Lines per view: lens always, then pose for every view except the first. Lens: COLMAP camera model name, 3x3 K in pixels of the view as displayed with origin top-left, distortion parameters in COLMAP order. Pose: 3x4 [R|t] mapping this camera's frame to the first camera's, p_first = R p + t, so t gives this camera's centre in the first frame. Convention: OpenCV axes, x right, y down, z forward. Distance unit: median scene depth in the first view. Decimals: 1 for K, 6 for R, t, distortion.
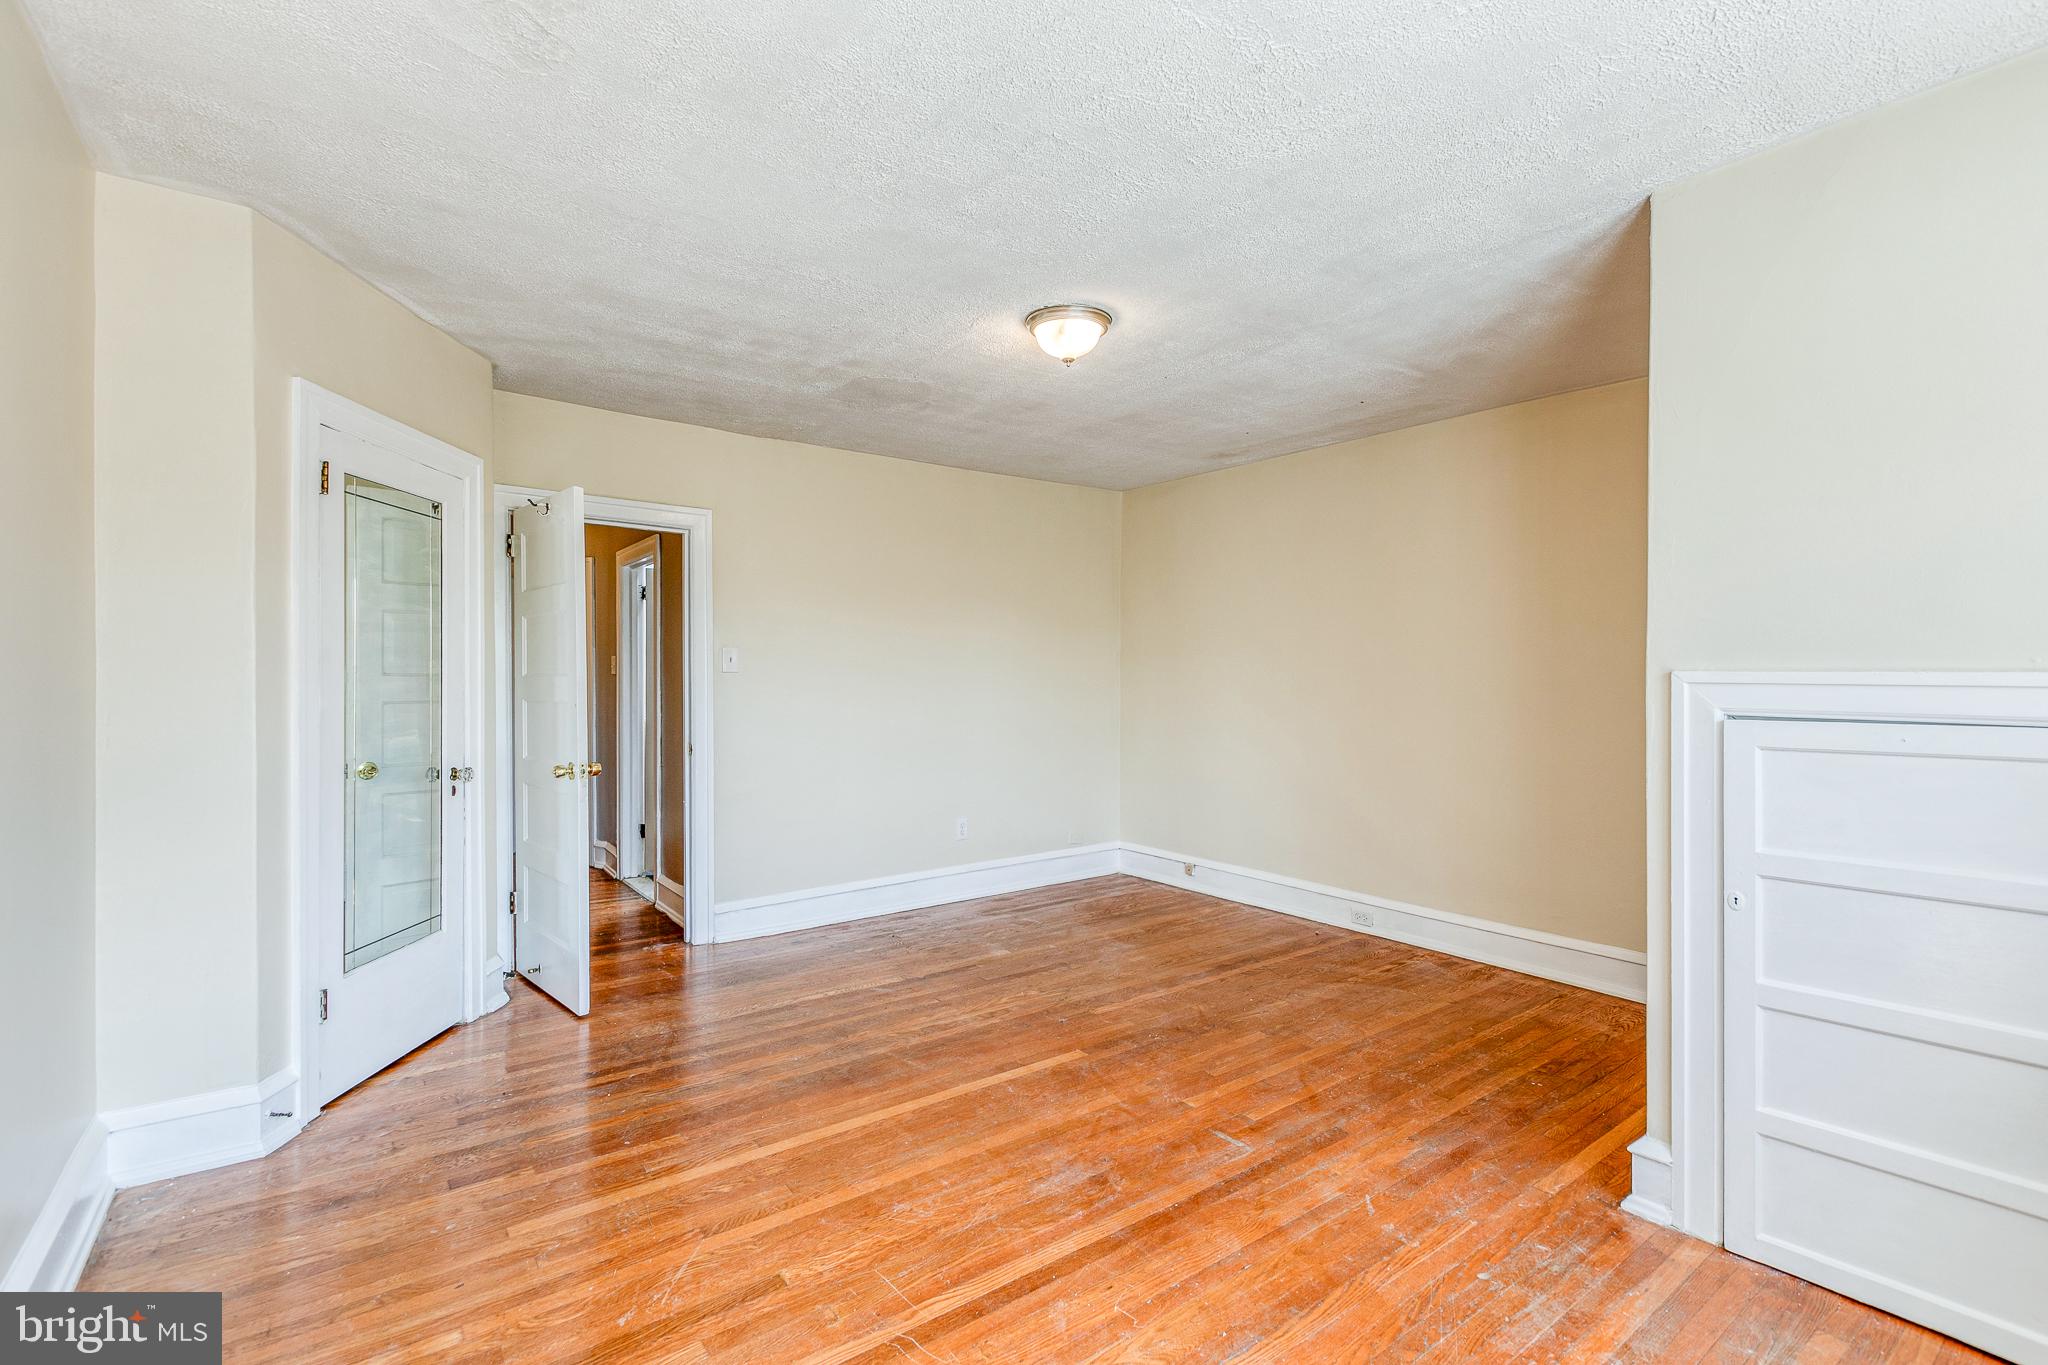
lens RADIAL K [[931.8, 0, 1025.3], [0, 931.8, 684.3], [0, 0, 1]] dist [0.007996, -0.000870]
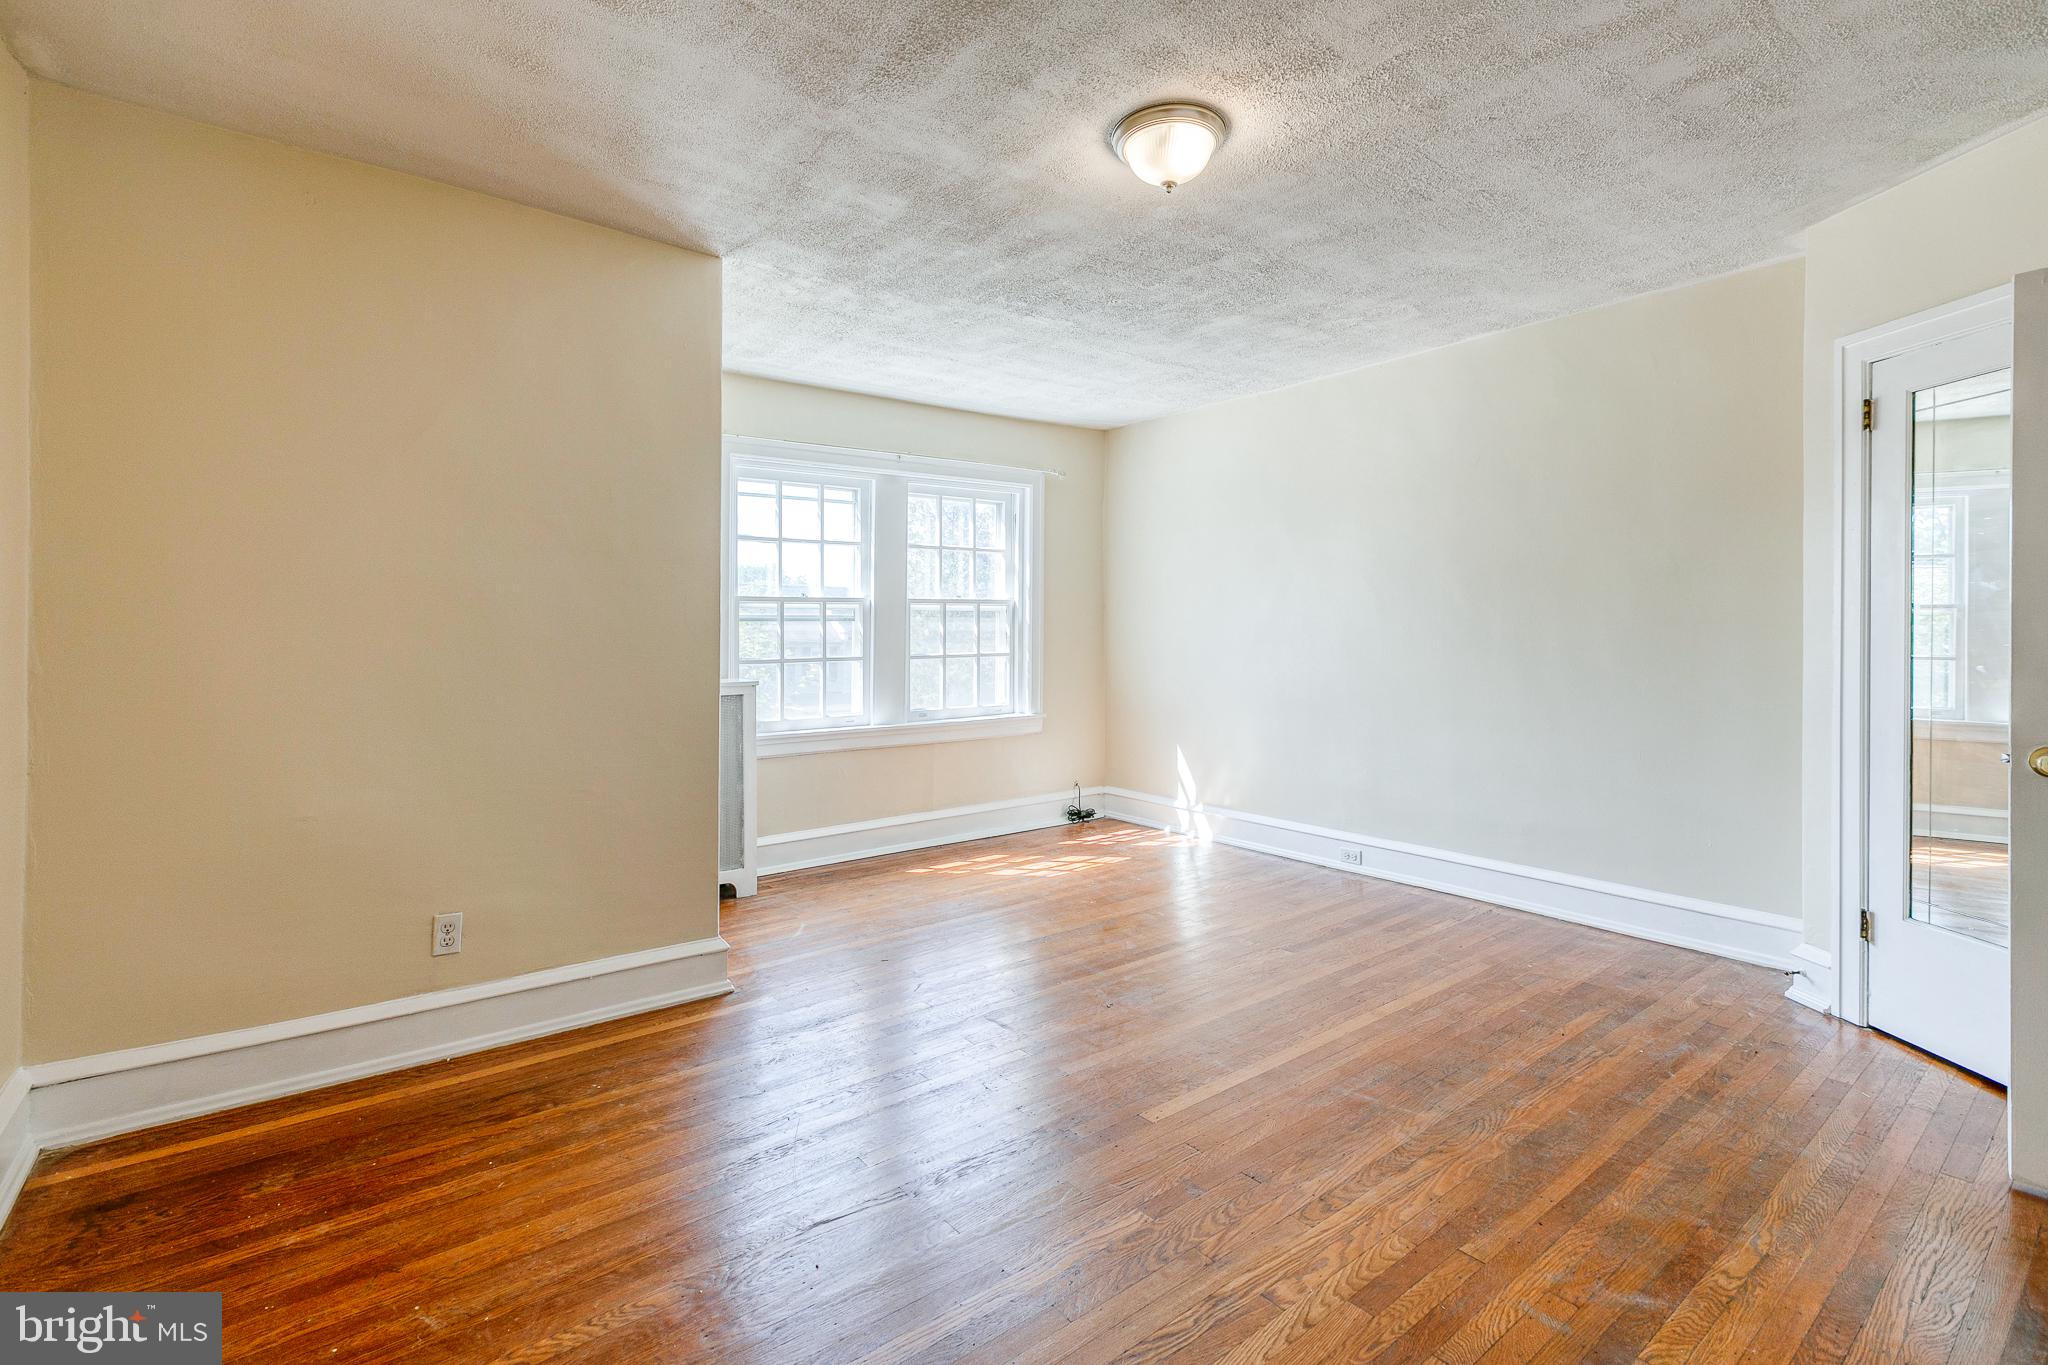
lens RADIAL K [[931.8, 0, 1023.7], [0, 931.8, 626.7], [0, 0, 1]] dist [0.007996, -0.000870]
pose [[-0.999855, -0.006343, -0.015818, 0.175861], [-0.006386, 0.999976, 0.002700, 0.013730], [0.015801, 0.002801, -0.999871, 1.765898]]
